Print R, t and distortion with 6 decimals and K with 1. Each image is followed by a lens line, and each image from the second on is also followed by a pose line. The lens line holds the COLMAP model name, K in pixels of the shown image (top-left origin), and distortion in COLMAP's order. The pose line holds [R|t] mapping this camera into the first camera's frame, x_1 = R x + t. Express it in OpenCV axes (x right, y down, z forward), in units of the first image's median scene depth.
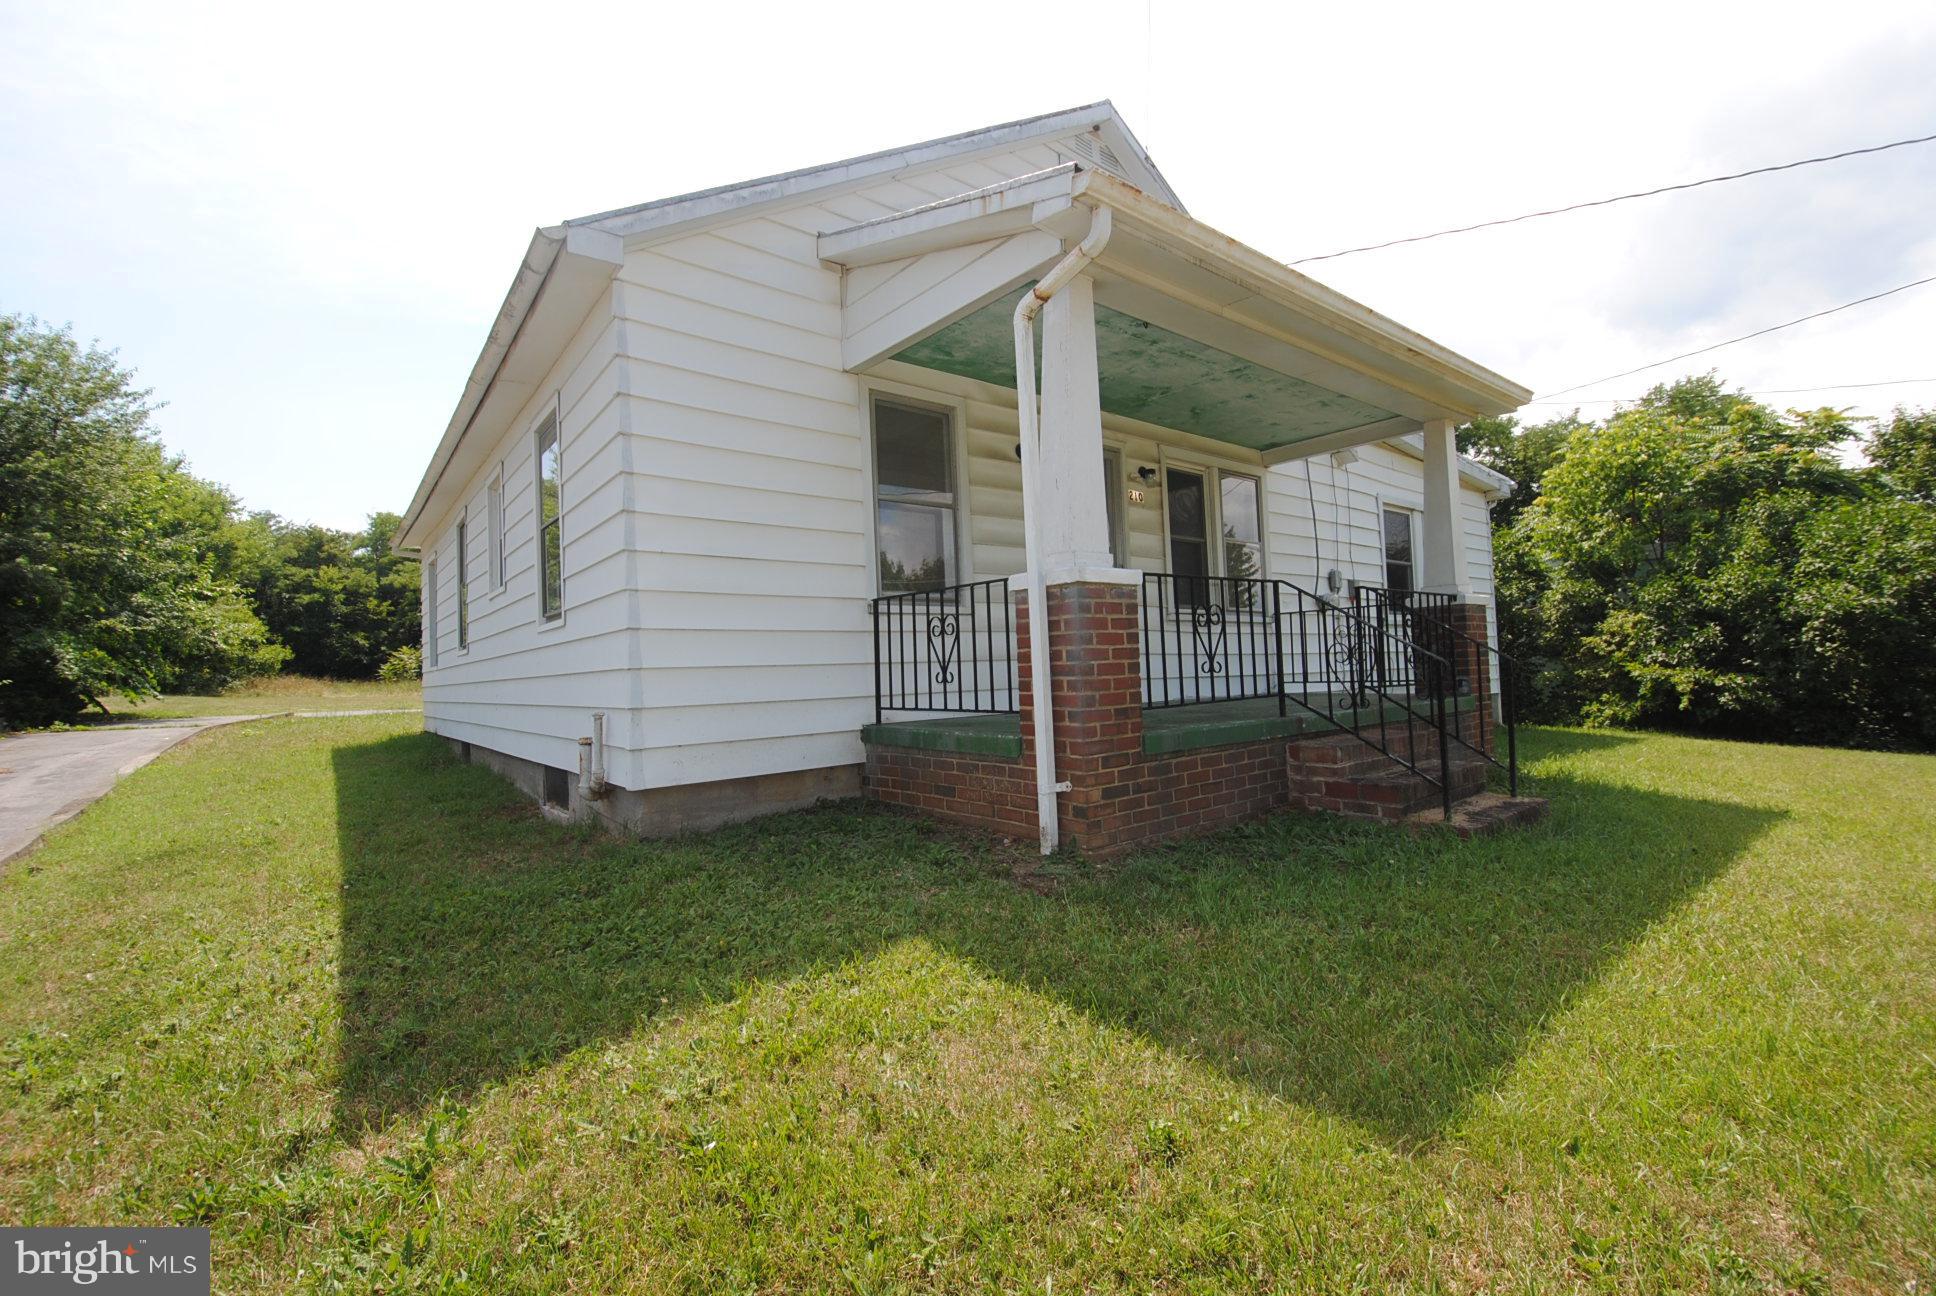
lens RADIAL K [[844.1, 0, 980.1], [0, 844.1, 641.5], [0, 0, 1]] dist [-0.001026, -0.011727]
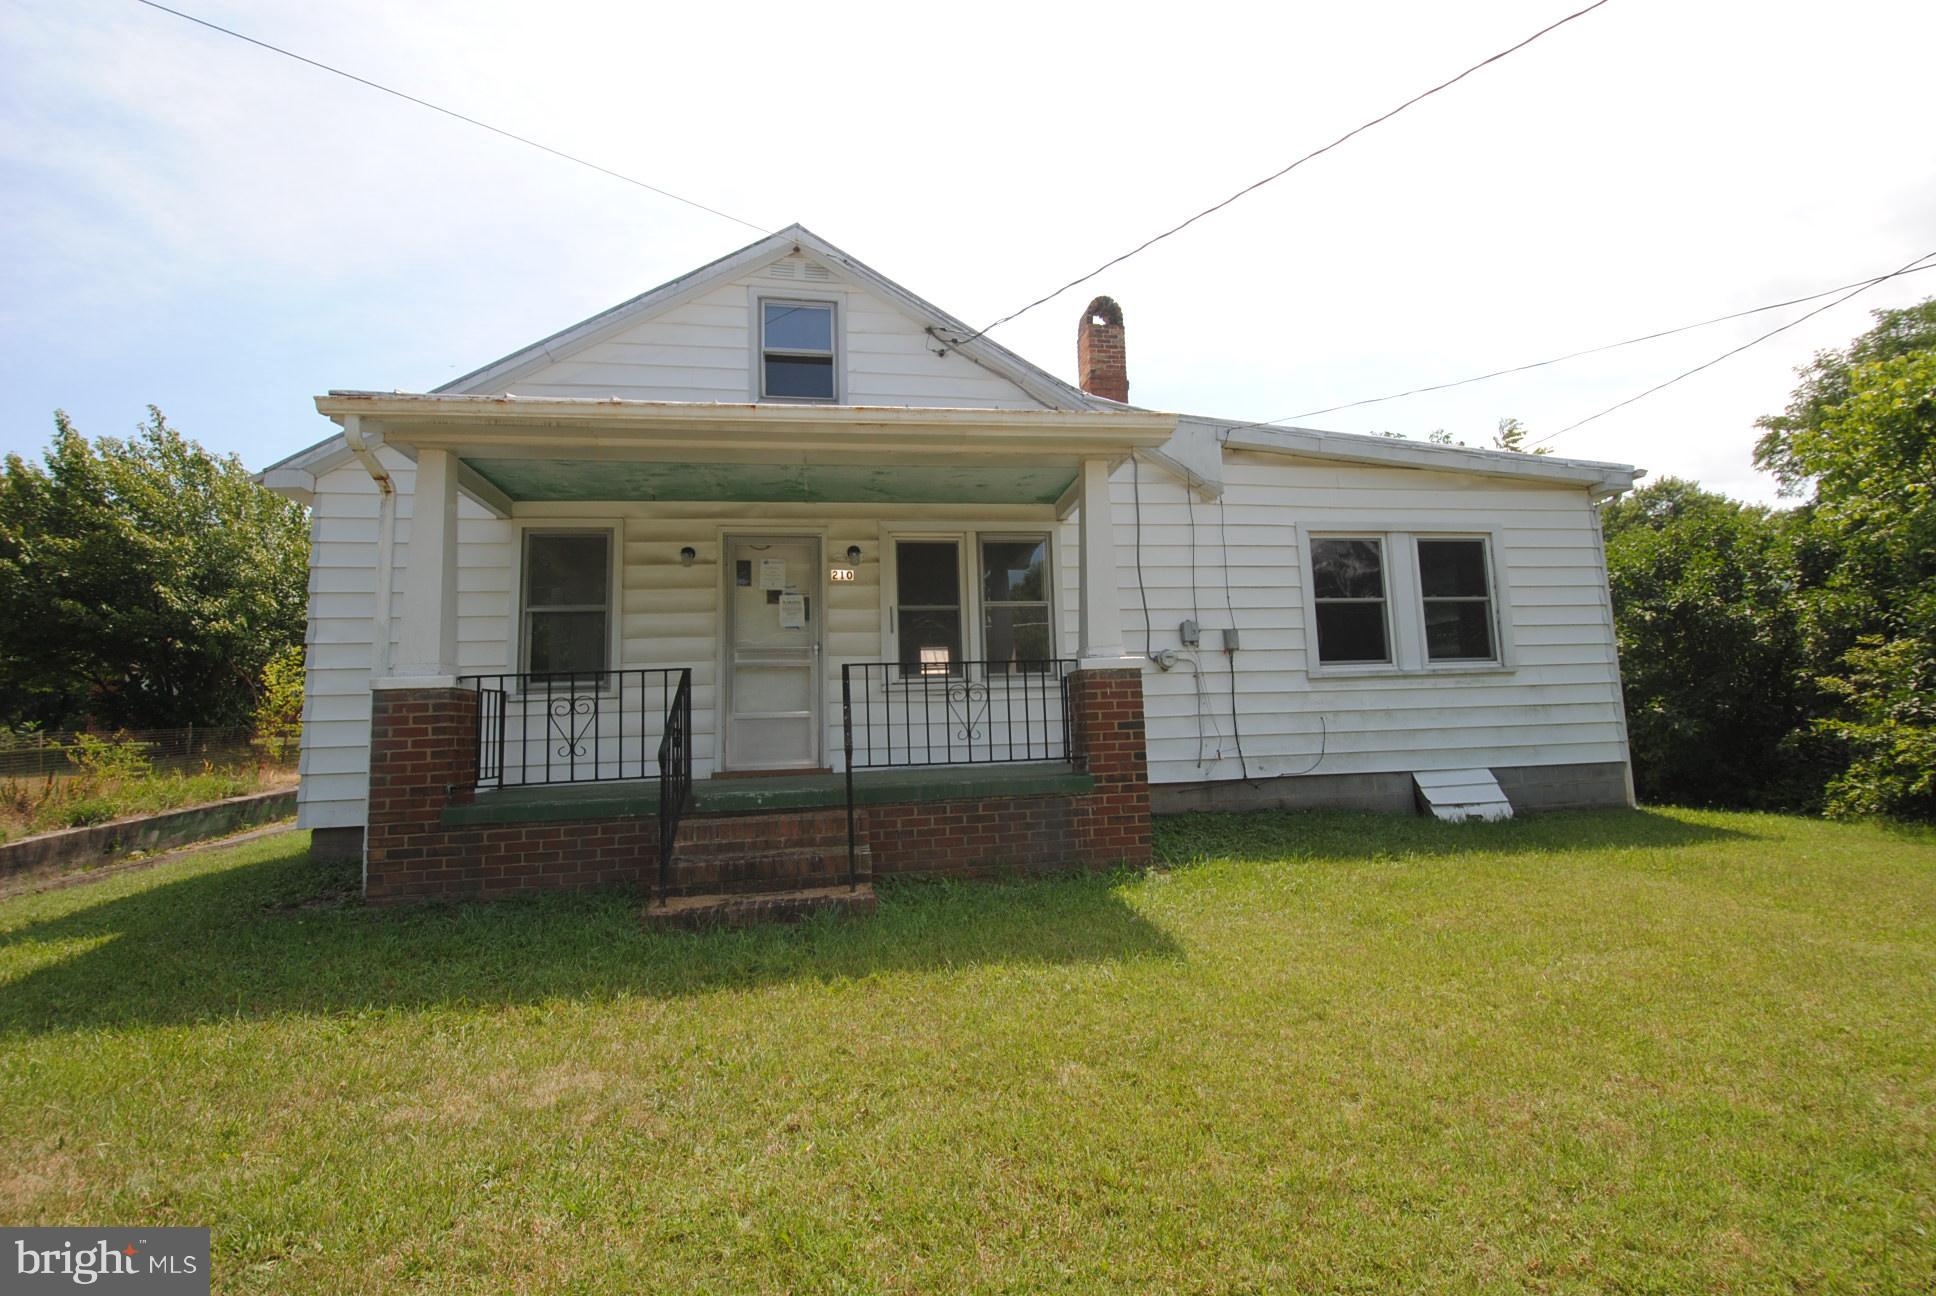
lens RADIAL K [[844.1, 0, 980.1], [0, 844.1, 641.5], [0, 0, 1]] dist [-0.001026, -0.011727]
pose [[0.870160, -0.051114, -0.490111, 0.851272], [0.026844, 0.998046, -0.056427, -0.025366], [0.492037, 0.035944, 0.869832, 0.171145]]
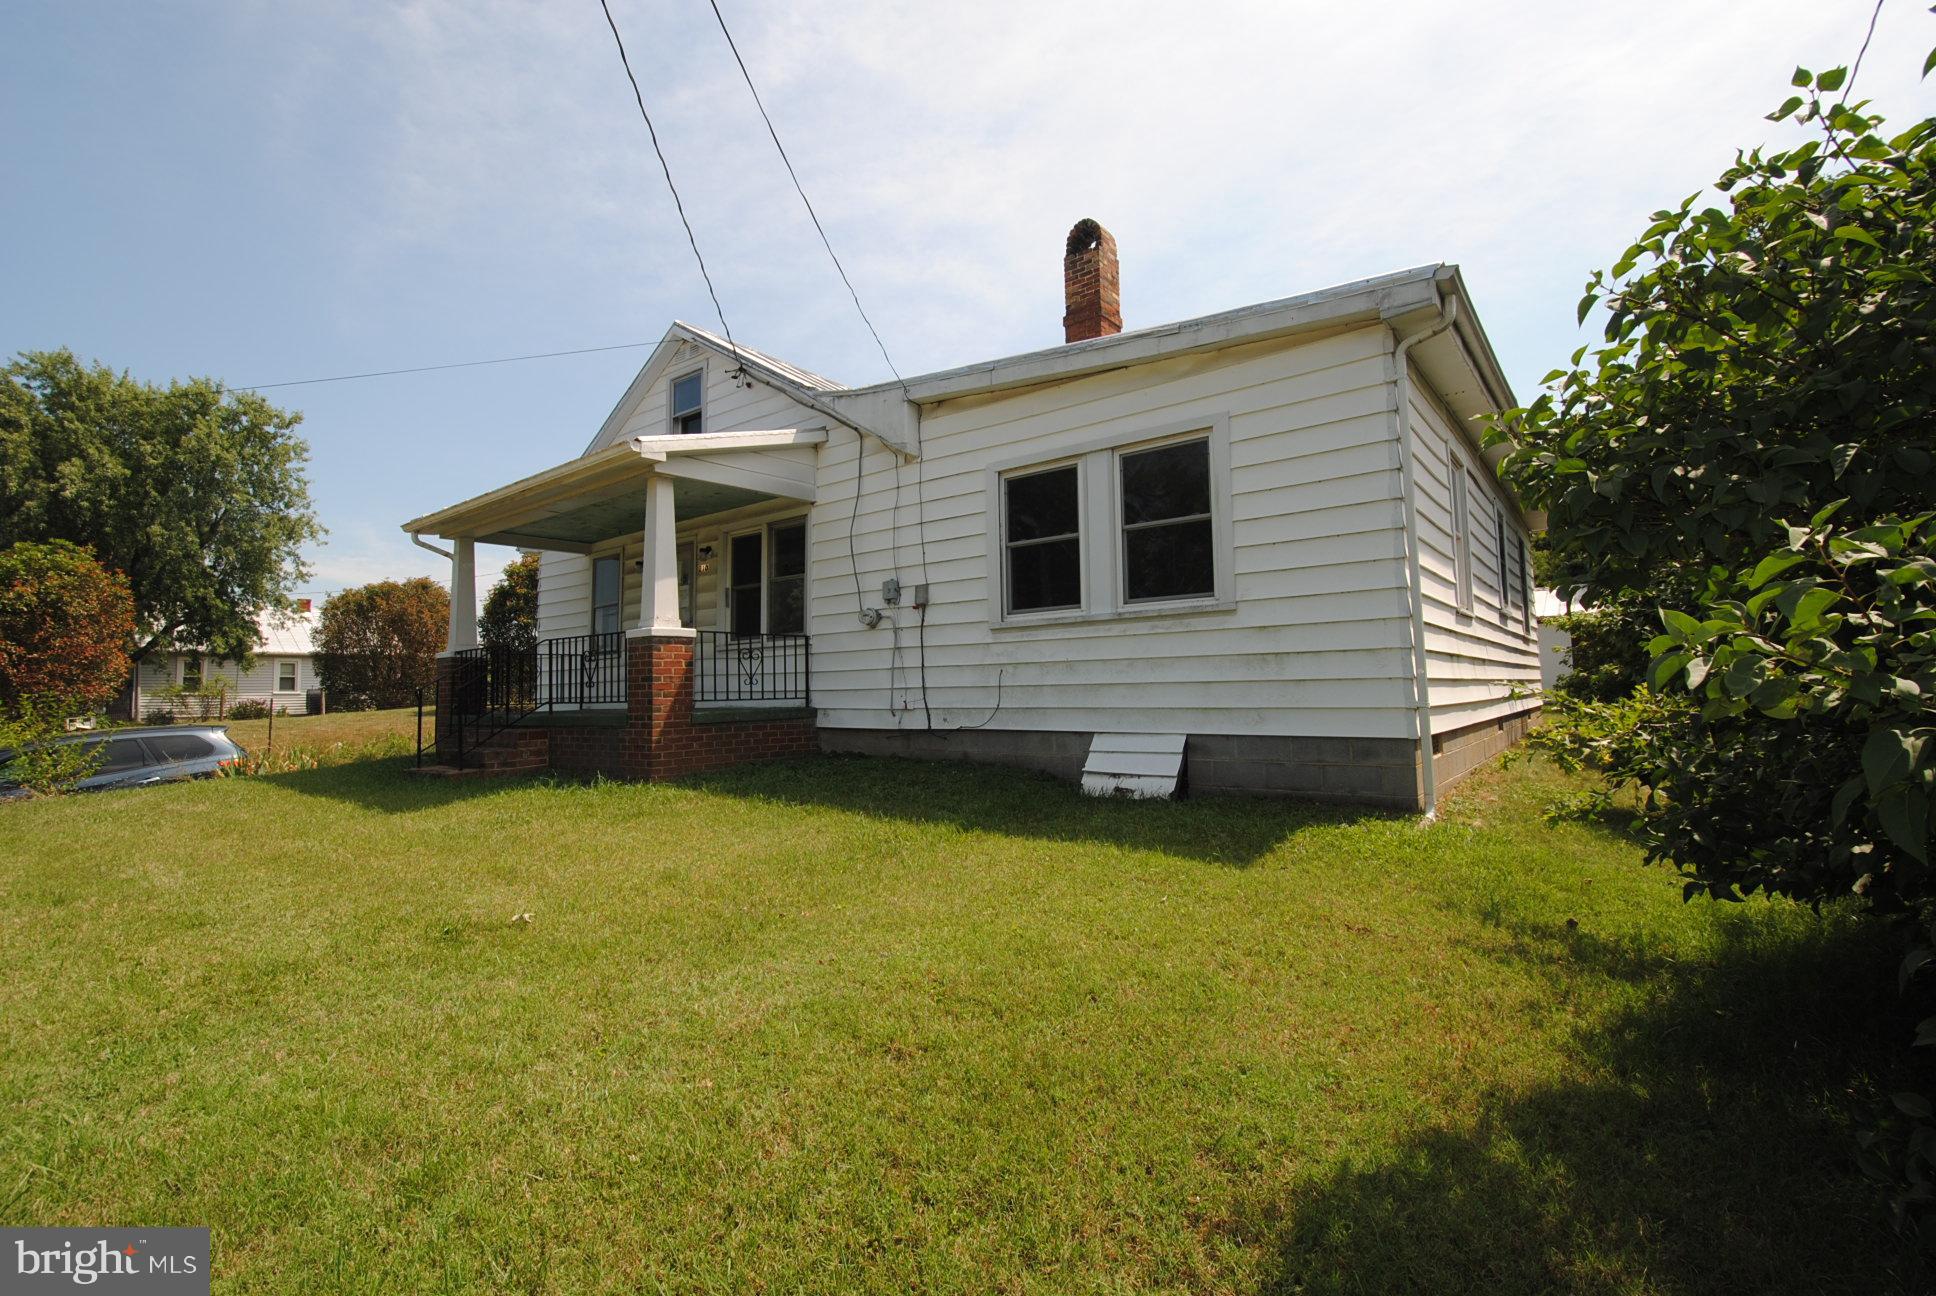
lens RADIAL K [[844.1, 0, 980.1], [0, 844.1, 641.5], [0, 0, 1]] dist [-0.001026, -0.011727]
pose [[0.236363, -0.027450, -0.971277, 1.743763], [0.053226, 0.998466, -0.015265, 0.003985], [0.970206, -0.048089, 0.237462, 1.123569]]
